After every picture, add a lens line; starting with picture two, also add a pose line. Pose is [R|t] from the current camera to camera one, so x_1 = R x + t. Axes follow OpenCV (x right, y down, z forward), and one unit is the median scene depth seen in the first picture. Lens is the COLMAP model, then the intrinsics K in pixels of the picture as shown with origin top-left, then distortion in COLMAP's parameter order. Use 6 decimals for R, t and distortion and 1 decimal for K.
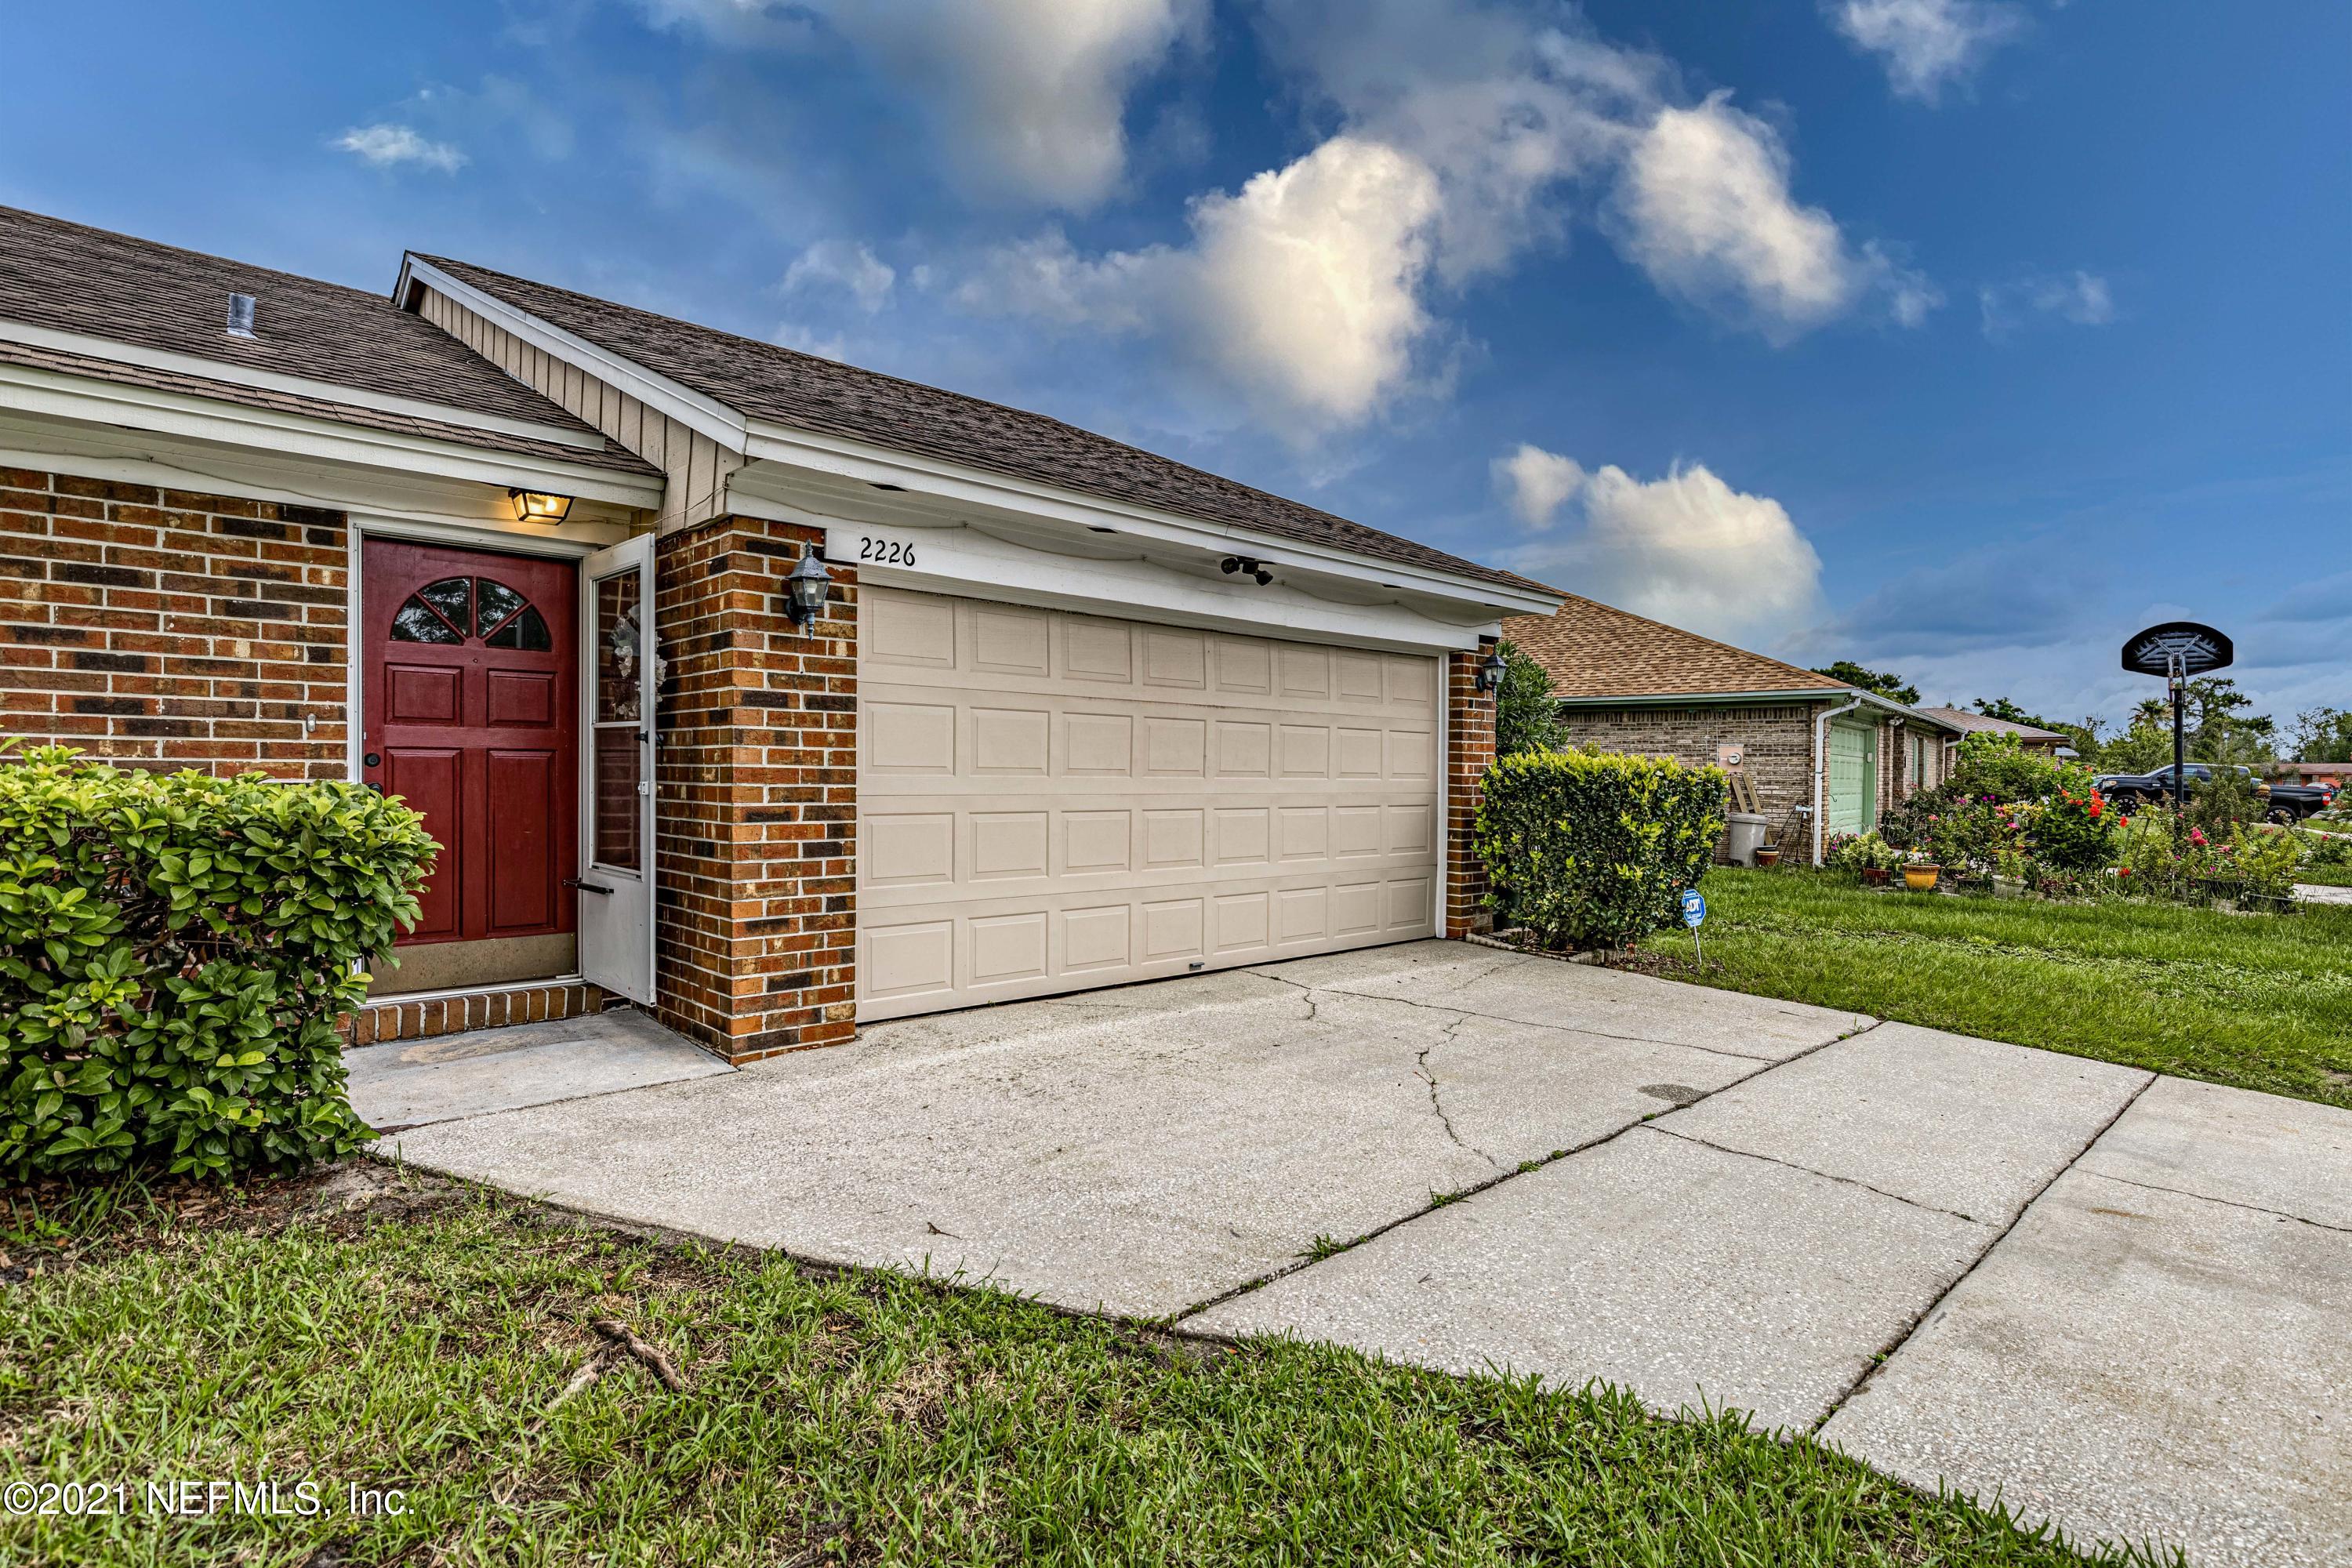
lens RADIAL K [[1172.7, 0, 1179.7], [0, 1172.7, 792.1], [0, 0, 1]] dist [-0.000839, -0.000662]
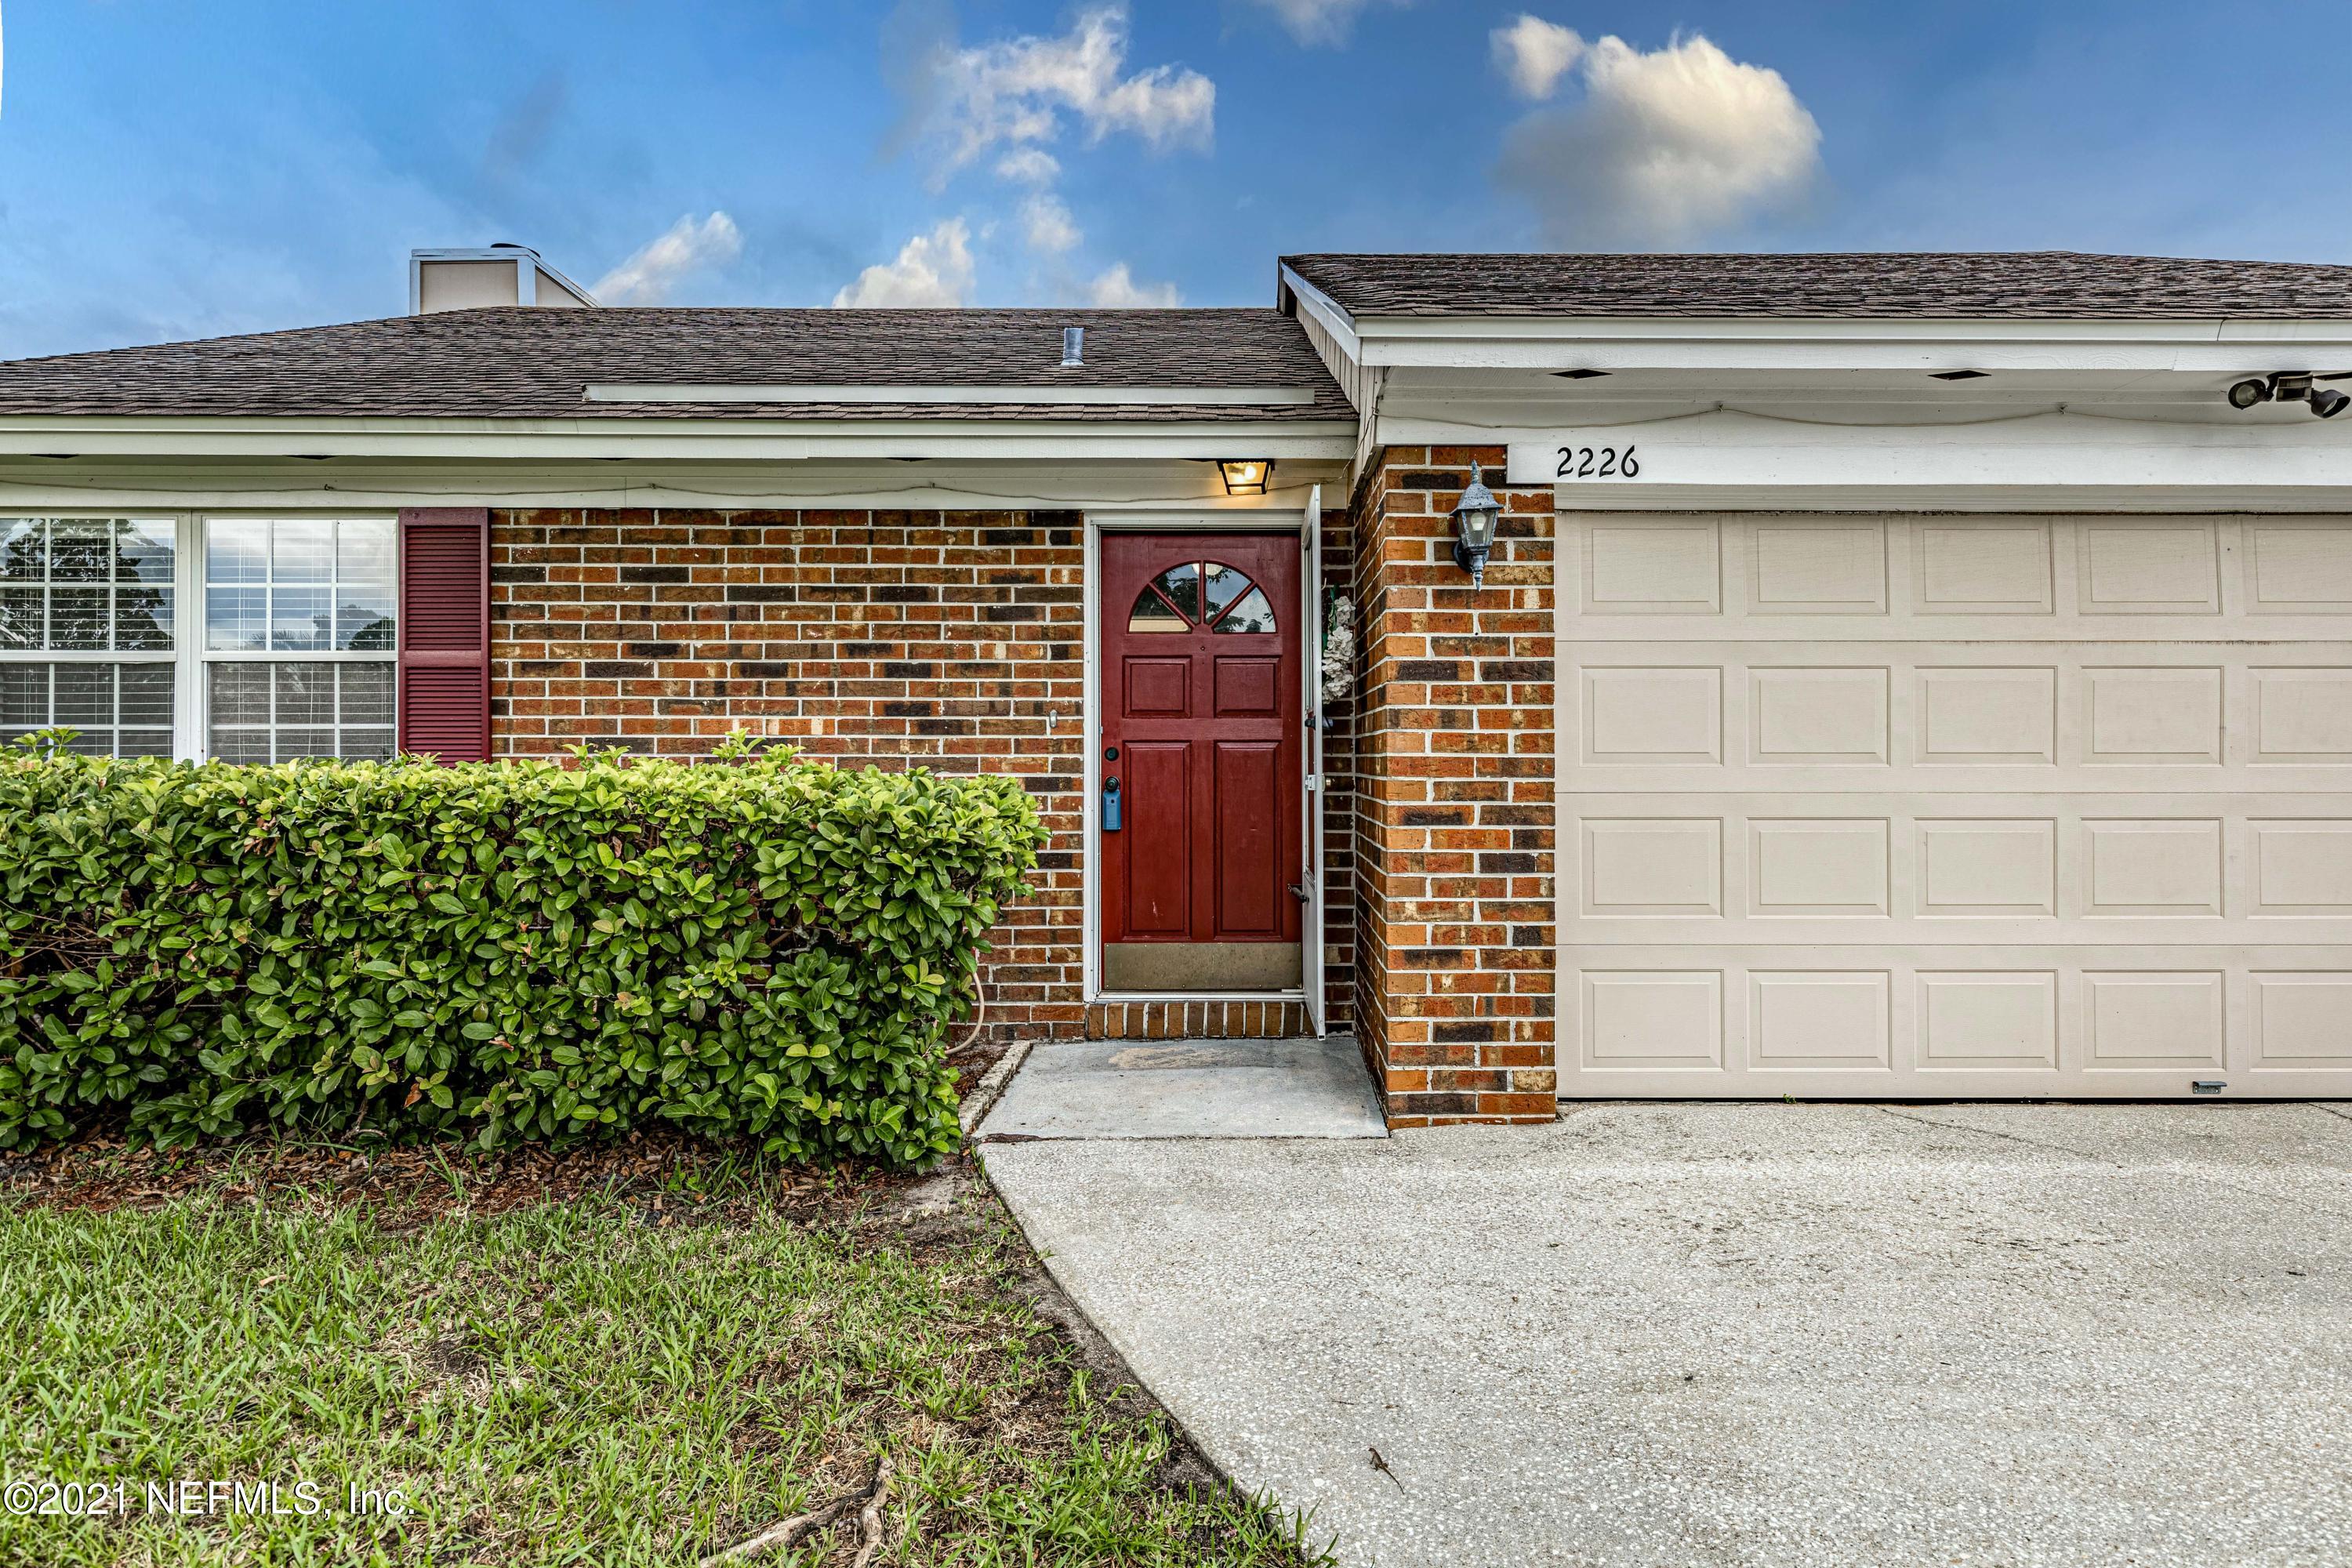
lens RADIAL K [[1314.9, 0, 1202.8], [0, 1314.9, 751.2], [0, 0, 1]] dist [0.003694, -0.000999]
pose [[0.729451, -0.015278, -0.683863, 0.144140], [-0.002522, 0.999684, -0.025024, -0.001994], [0.684029, 0.019979, 0.729181, 0.249761]]
